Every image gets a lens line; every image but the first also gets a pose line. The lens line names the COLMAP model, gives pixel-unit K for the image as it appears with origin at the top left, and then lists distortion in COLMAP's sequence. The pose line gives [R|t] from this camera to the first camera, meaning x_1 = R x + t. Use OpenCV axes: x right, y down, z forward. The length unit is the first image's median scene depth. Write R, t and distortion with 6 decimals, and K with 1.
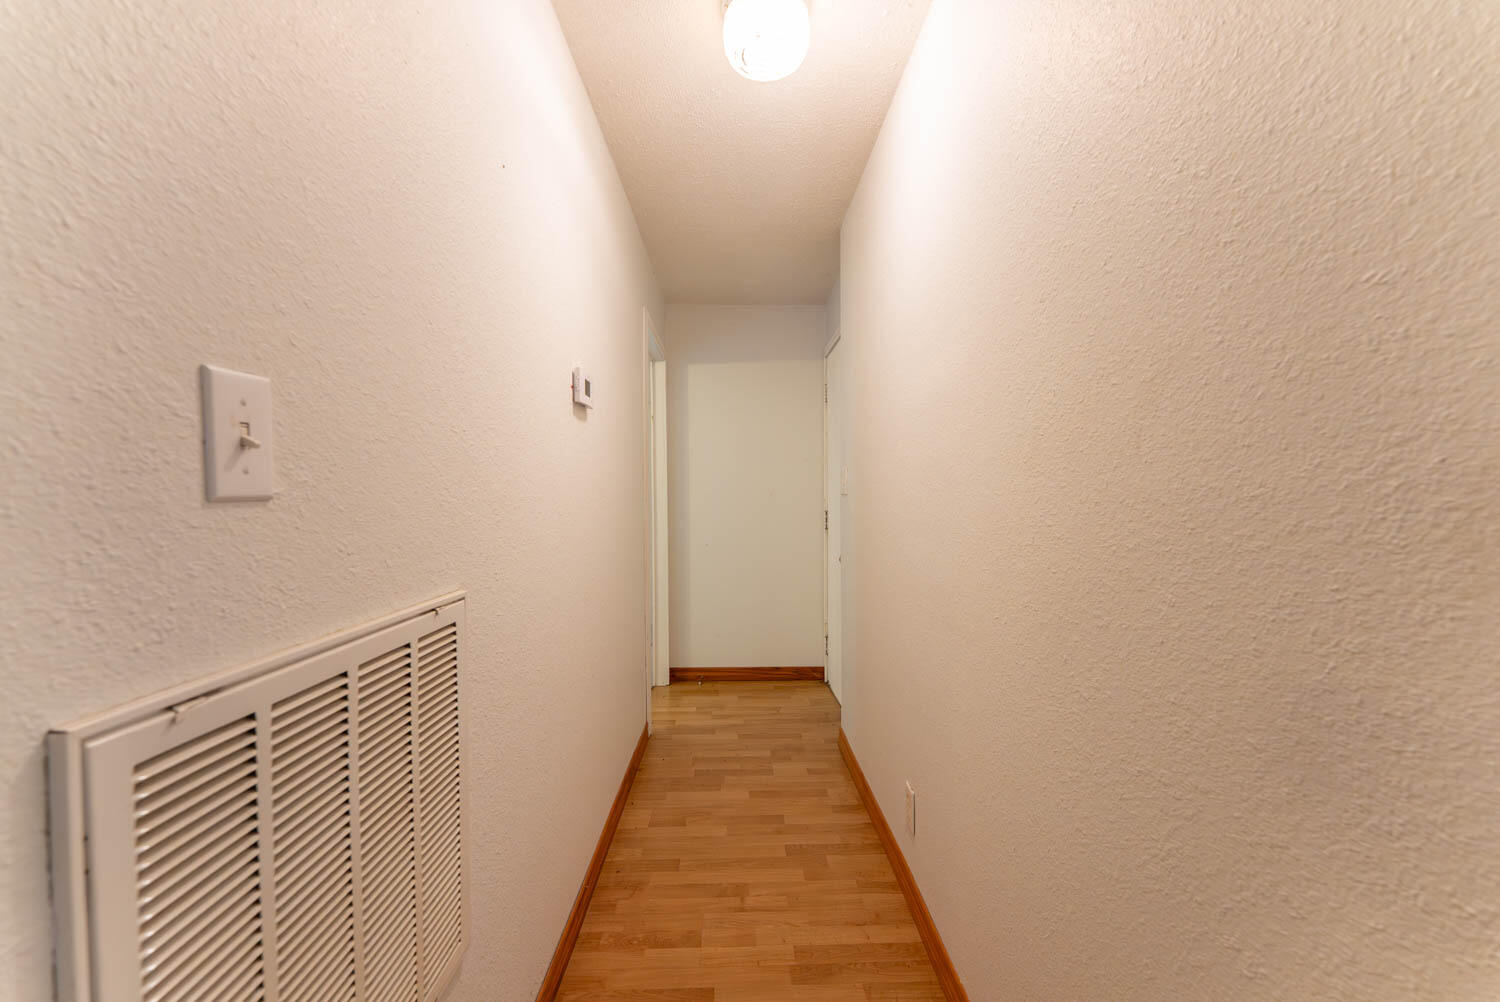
lens RADIAL K [[602.6, 0, 748.7], [0, 602.6, 501.8], [0, 0, 1]] dist [0.001601, -0.001197]
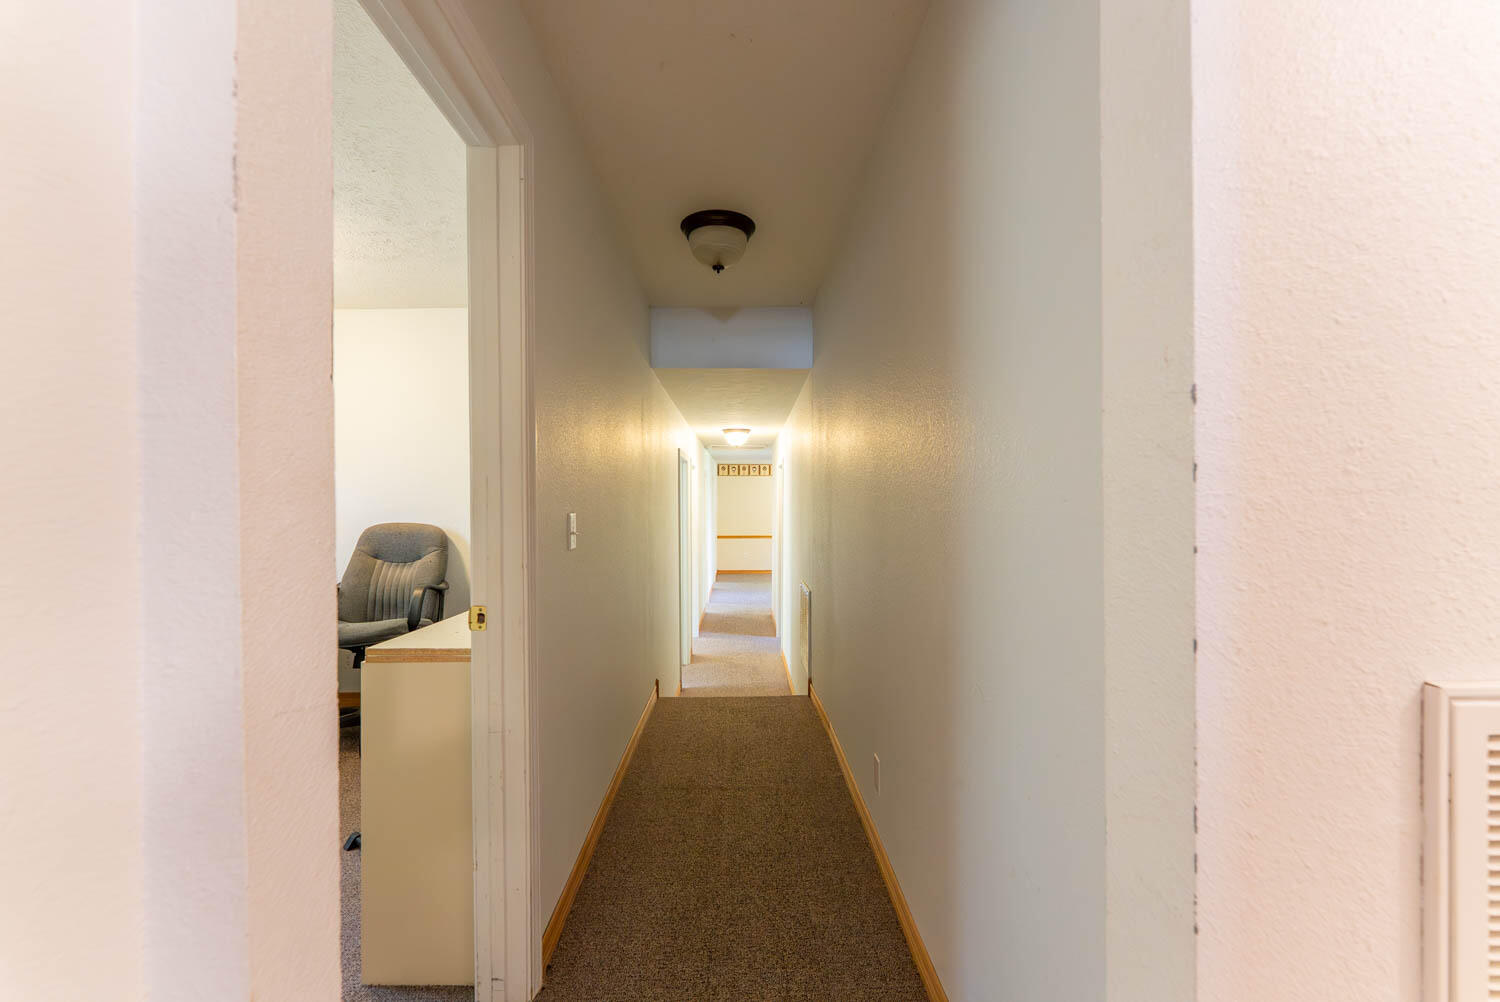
lens RADIAL K [[602.6, 0, 742.8], [0, 602.6, 510.5], [0, 0, 1]] dist [0.001601, -0.001197]
pose [[-0.009530, 0.012804, -0.999873, 0.190873], [-0.009686, 0.999870, 0.012897, -0.007293], [0.999908, 0.009807, -0.009404, -0.498396]]
